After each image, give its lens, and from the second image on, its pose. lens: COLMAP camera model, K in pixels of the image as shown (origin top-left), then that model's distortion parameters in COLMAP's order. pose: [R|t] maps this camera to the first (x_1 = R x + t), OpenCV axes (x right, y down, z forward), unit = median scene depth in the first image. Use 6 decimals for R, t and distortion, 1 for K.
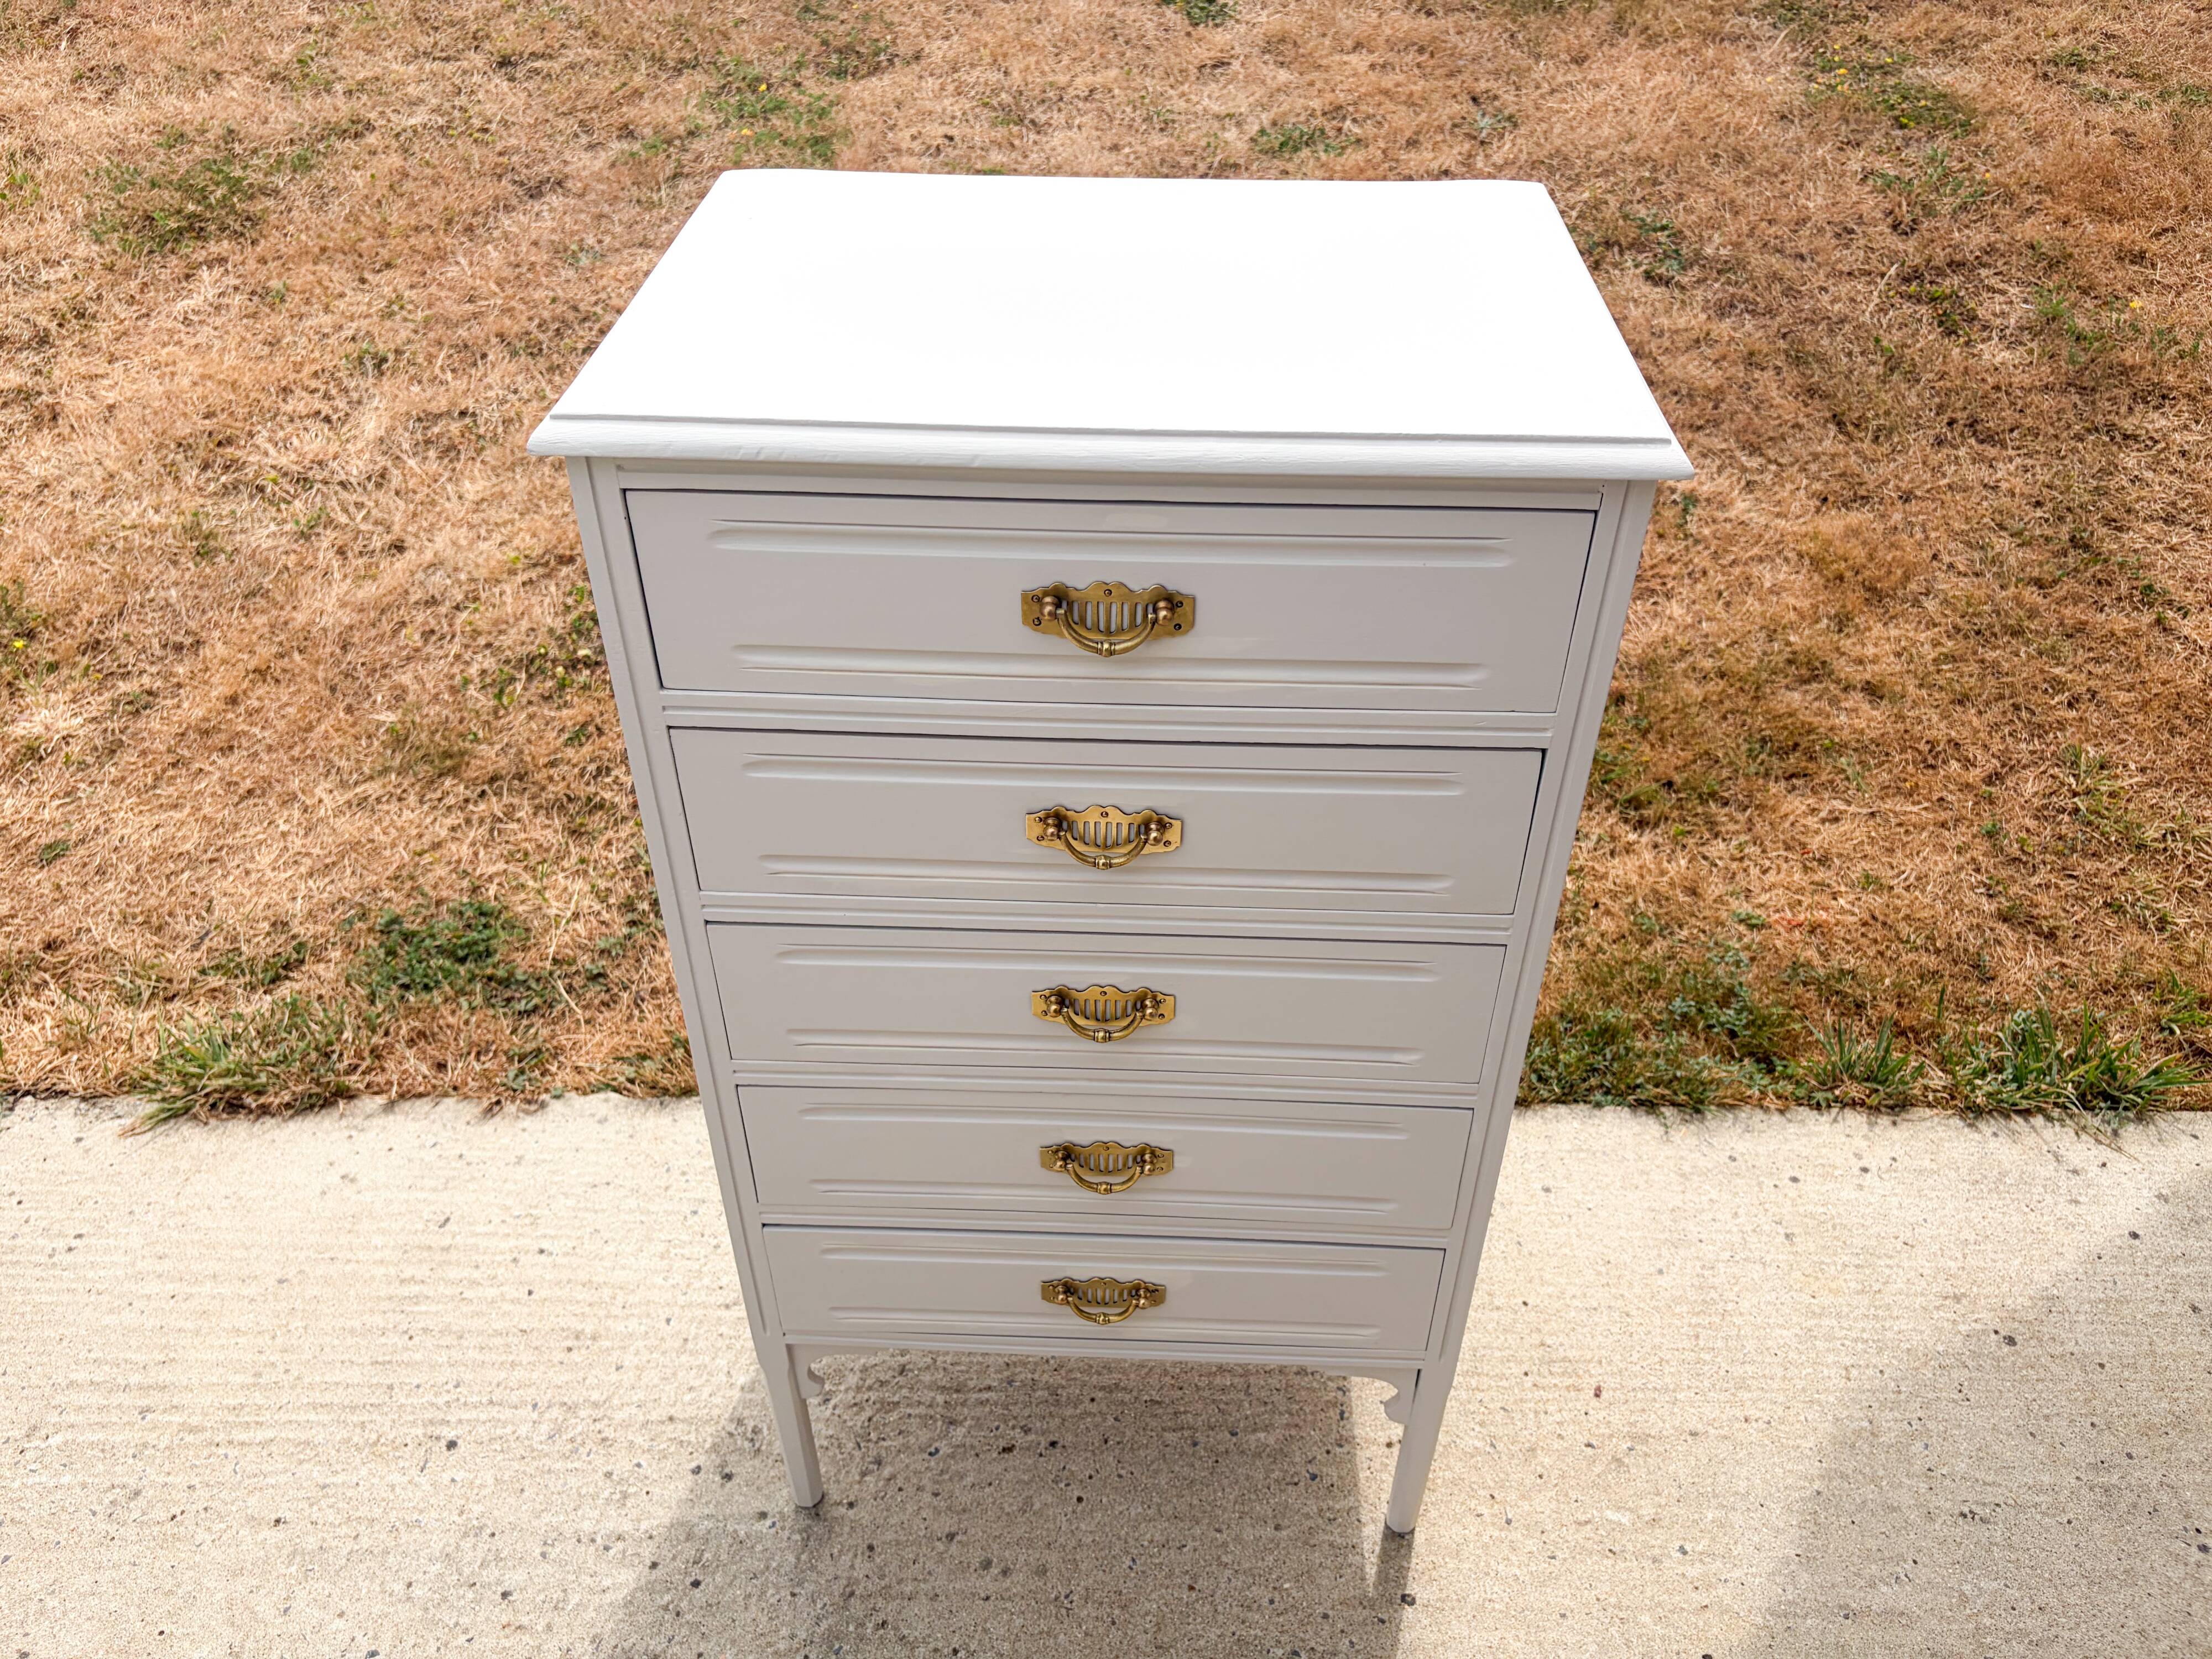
lens RADIAL K [[1705.2, 0, 1111.5], [0, 1705.2, 832.3], [0, 0, 1]] dist [0.039039, -0.050674]
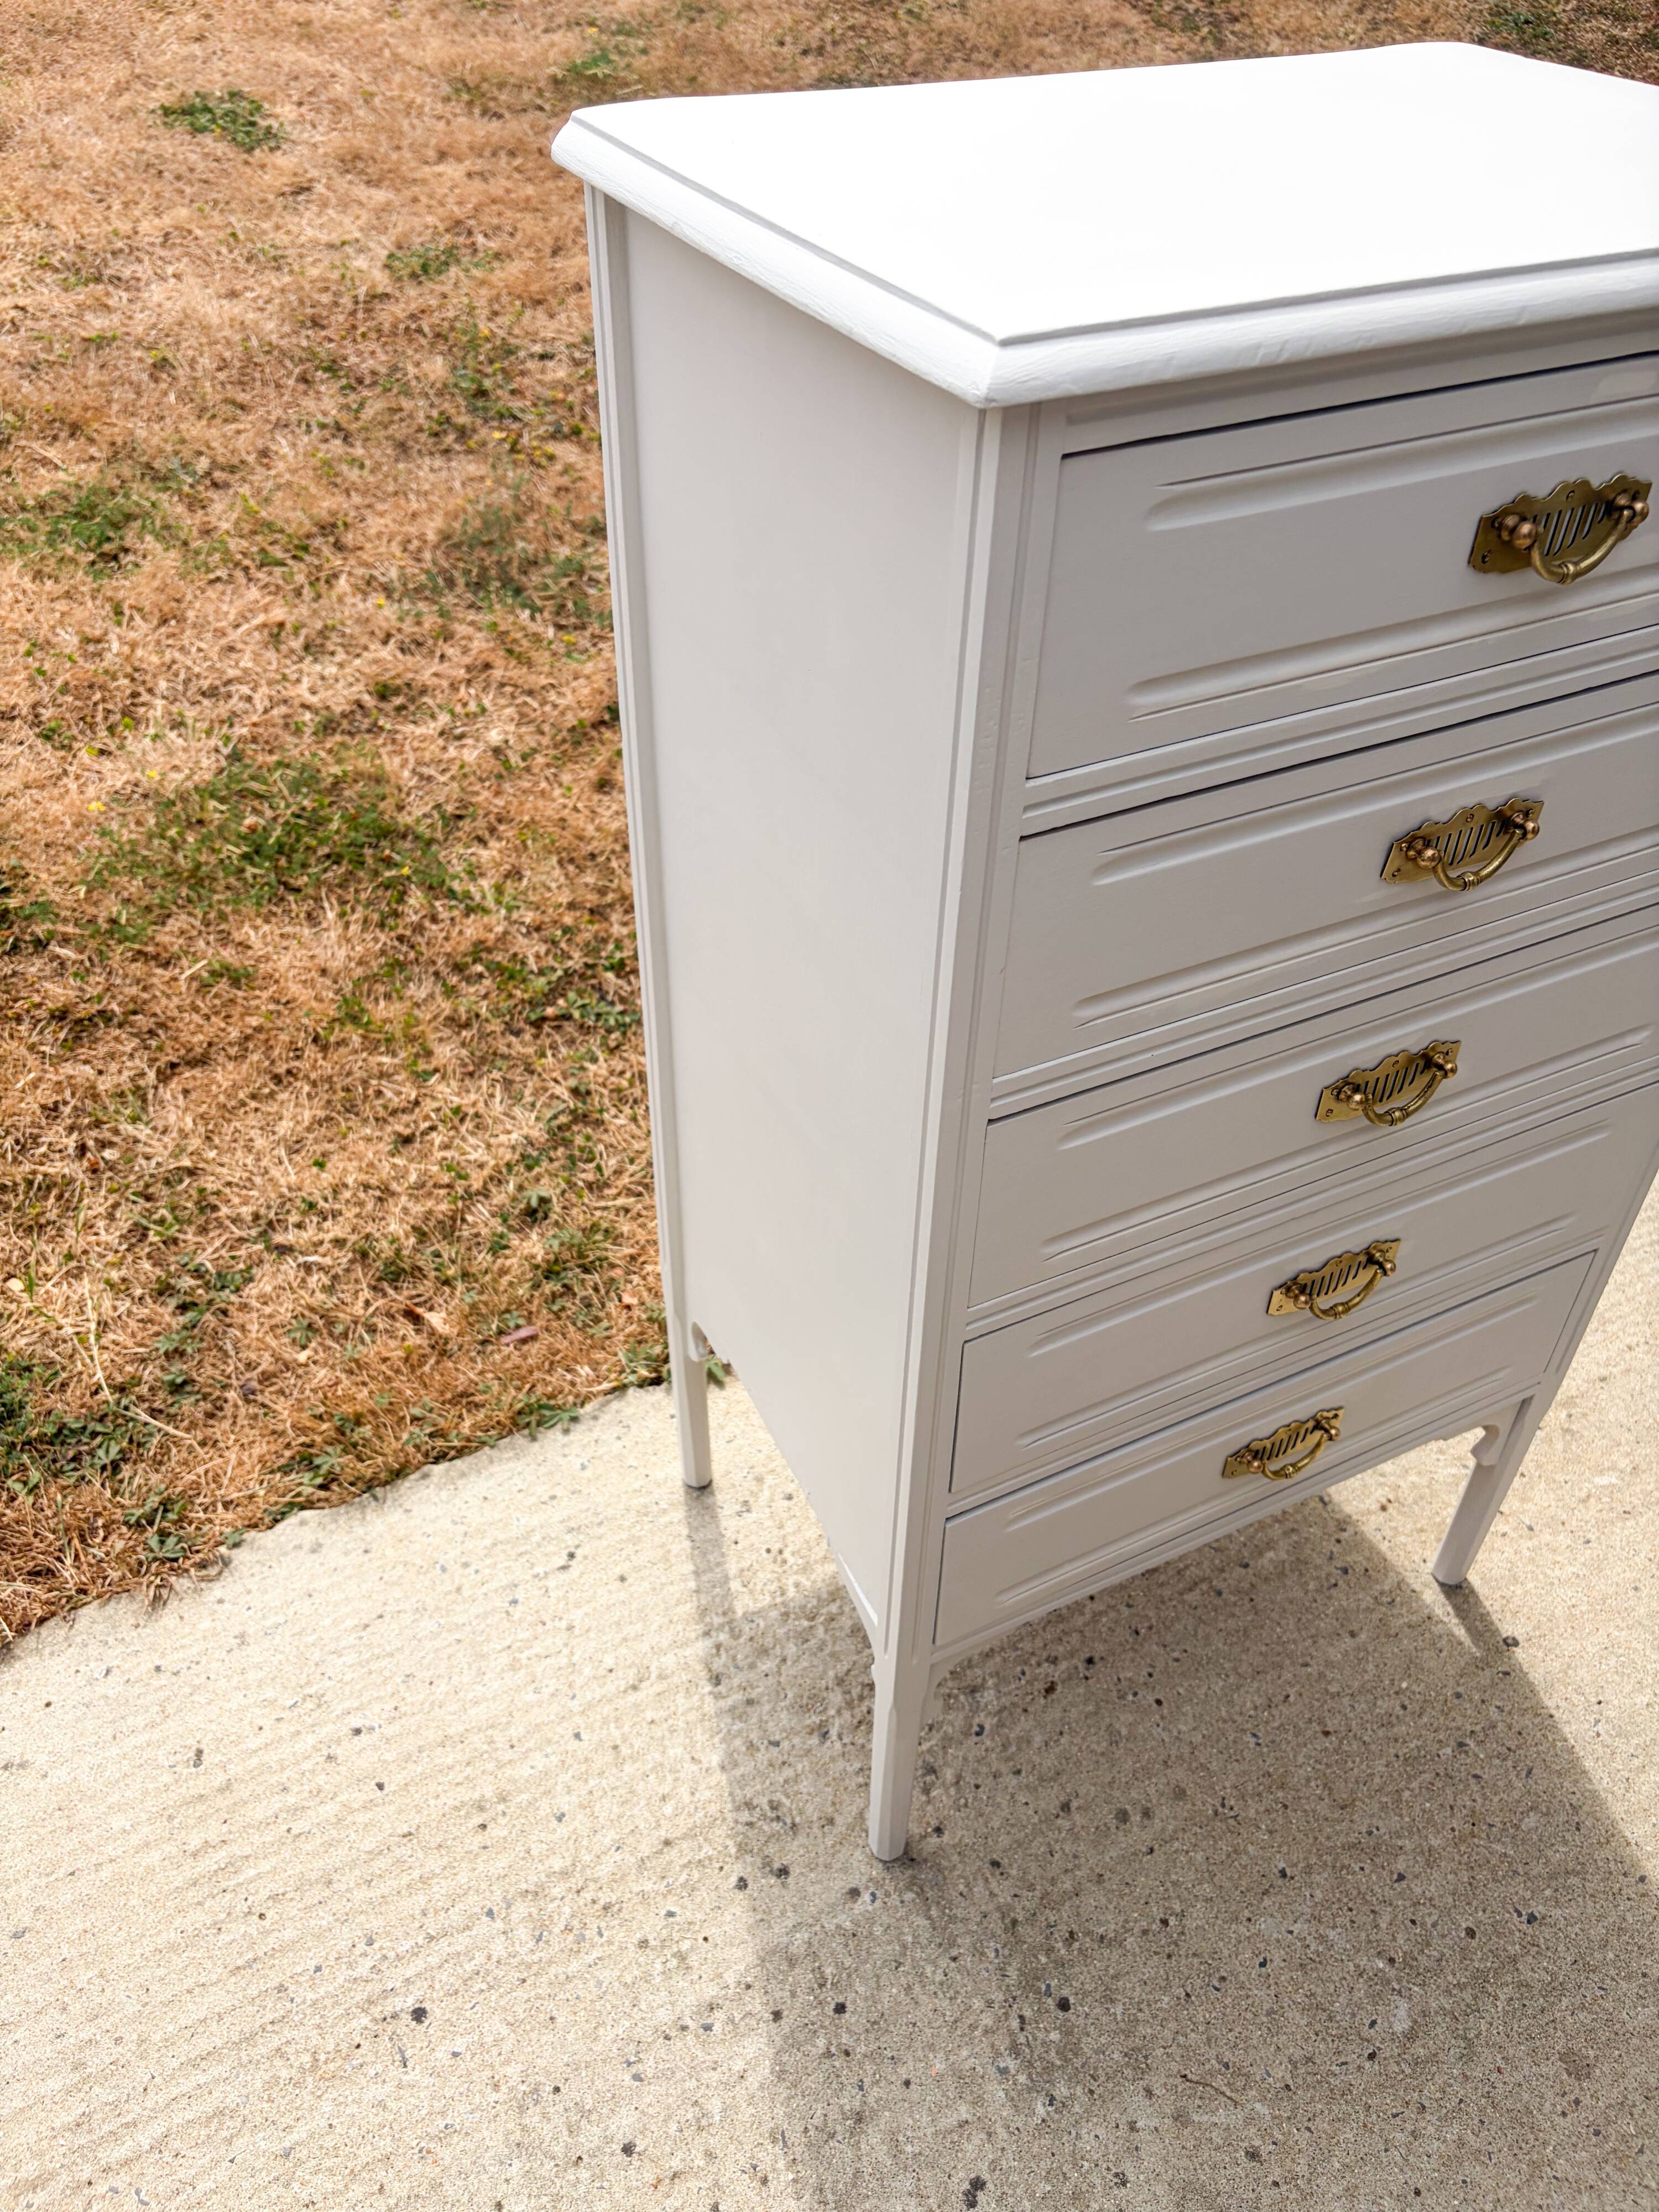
lens RADIAL K [[1705.2, 0, 824.4], [0, 1705.2, 1104.0], [0, 0, 1]] dist [0.039039, -0.050674]
pose [[0.874042, -0.303619, 0.379297, -0.356370], [0.290052, 0.952386, 0.093976, -0.026921], [-0.389770, 0.027877, 0.920490, 0.227299]]
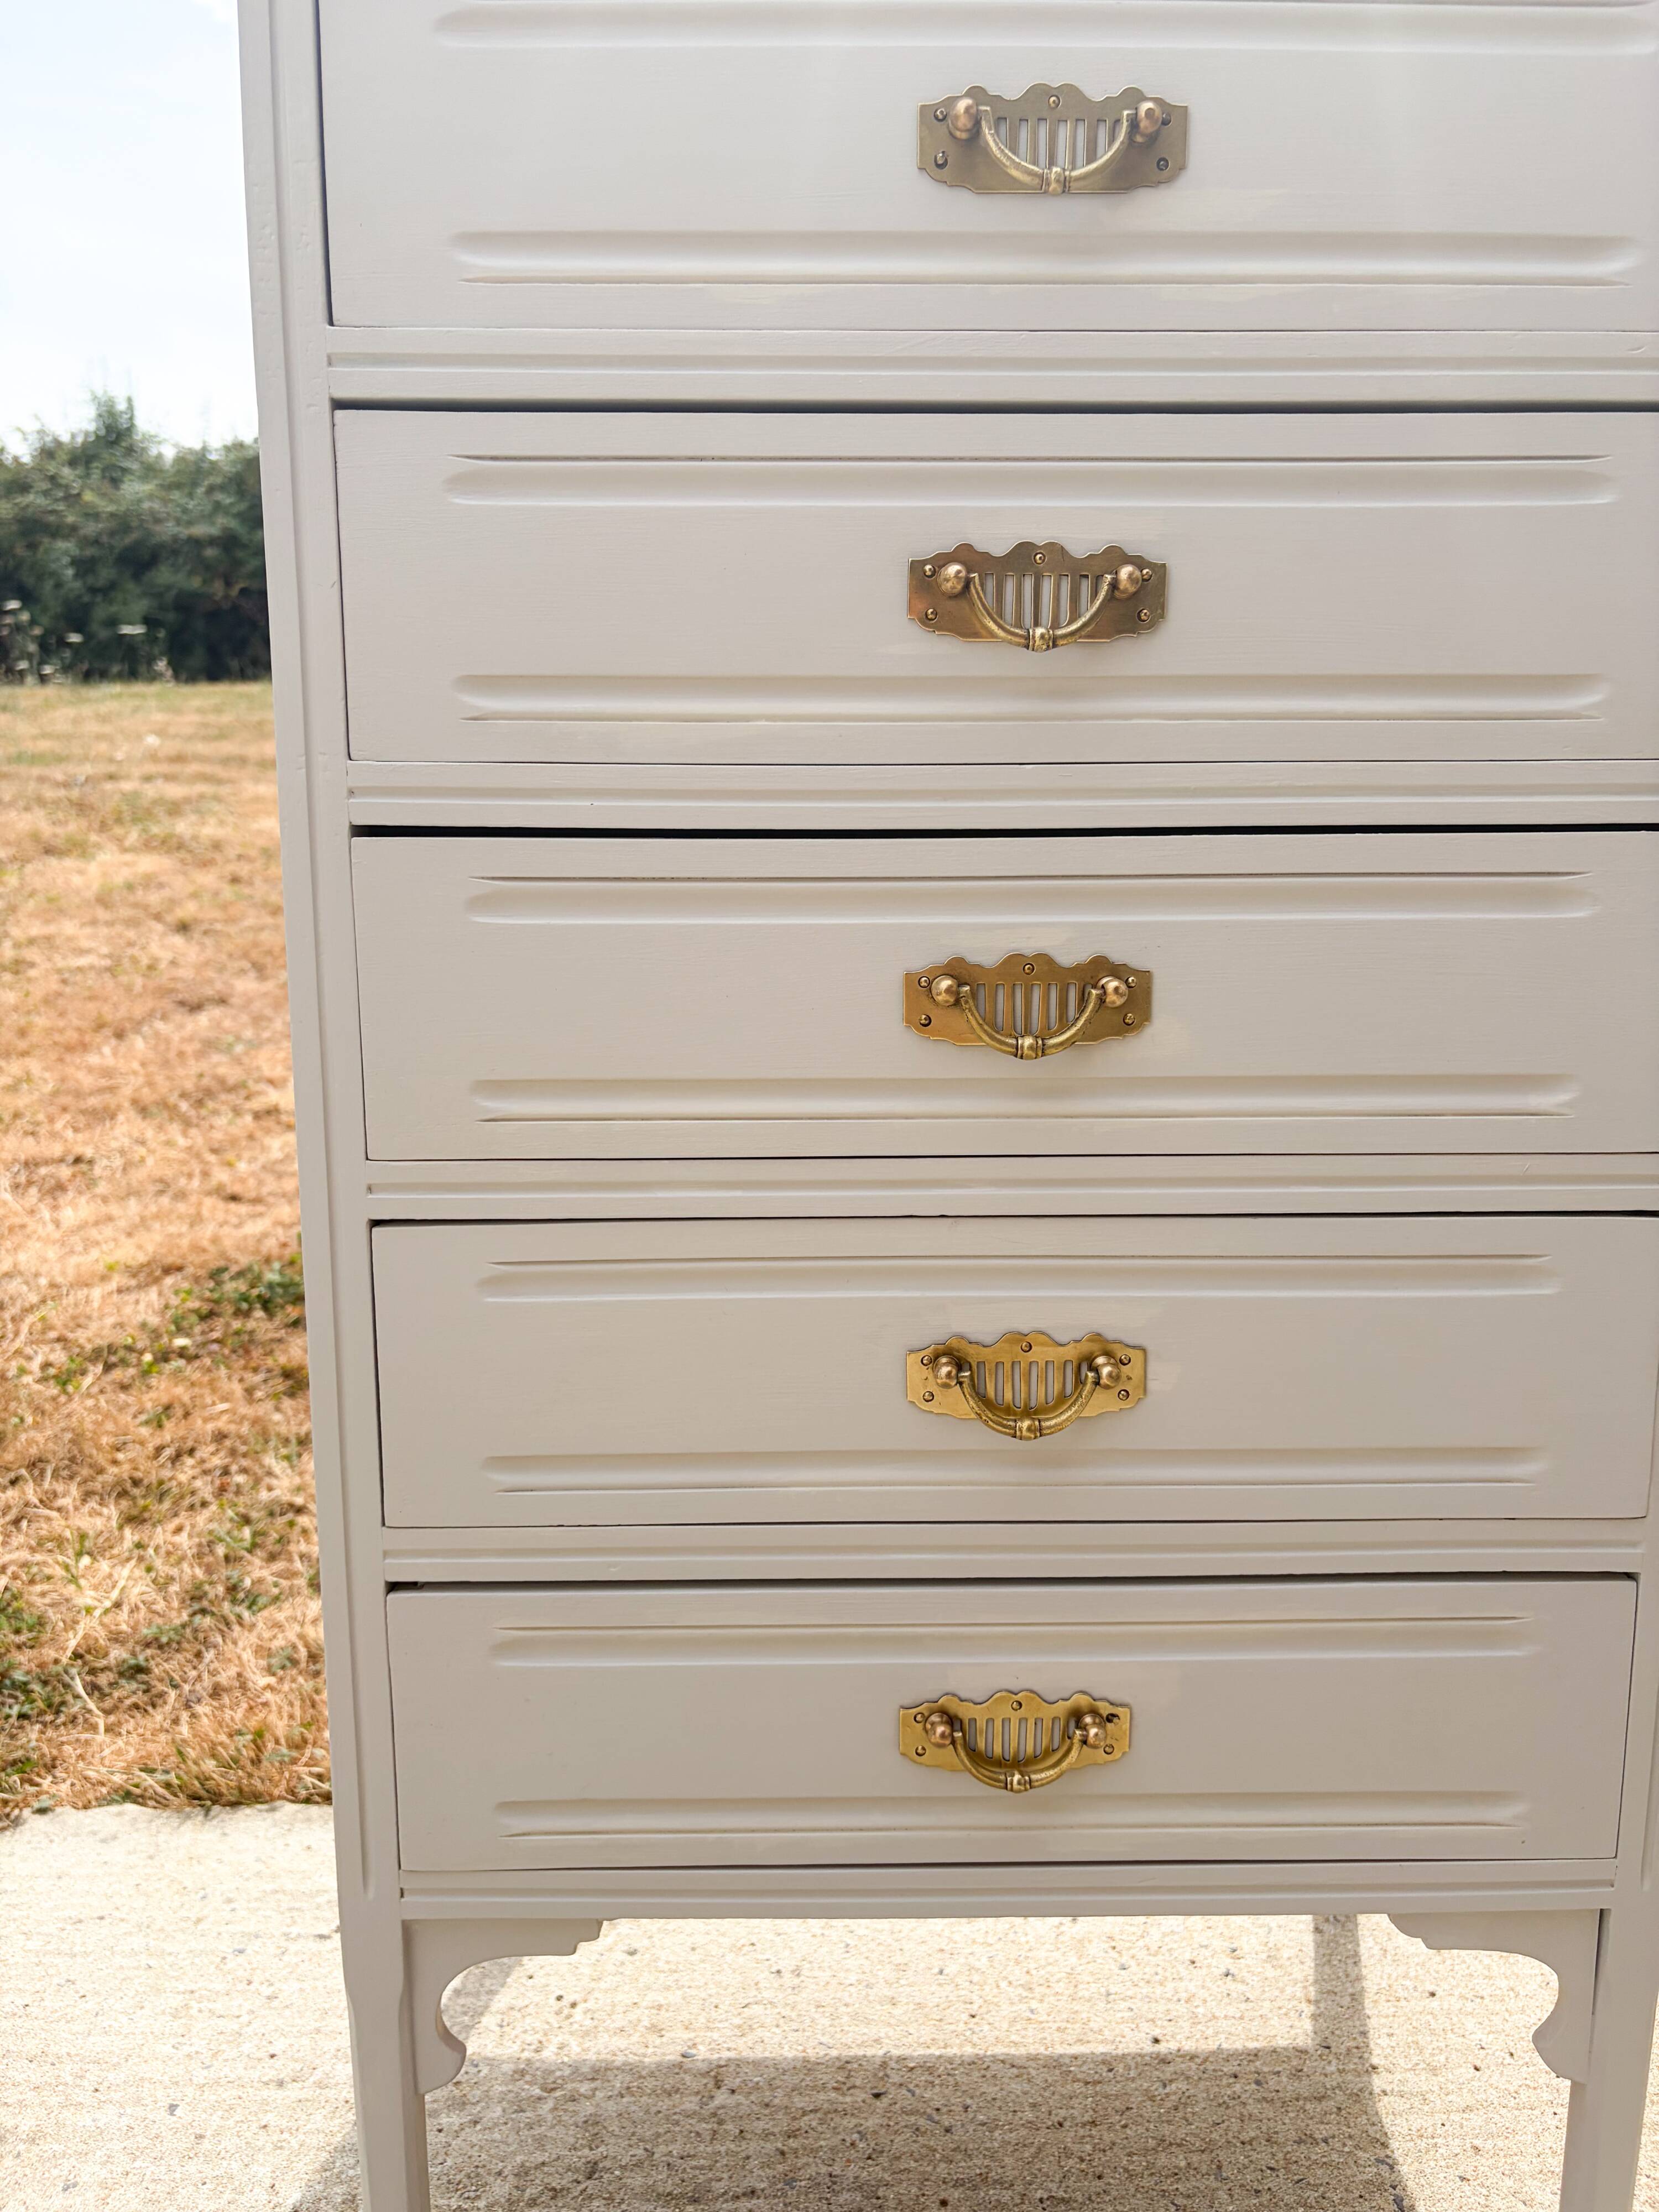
lens RADIAL K [[1705.2, 0, 822.3], [0, 1705.2, 1103.5], [0, 0, 1]] dist [0.039039, -0.050674]
pose [[0.998689, -0.013193, 0.049452, -0.066804], [0.035246, 0.877871, -0.477598, 0.263364], [-0.037112, 0.478715, 0.877186, 0.328807]]
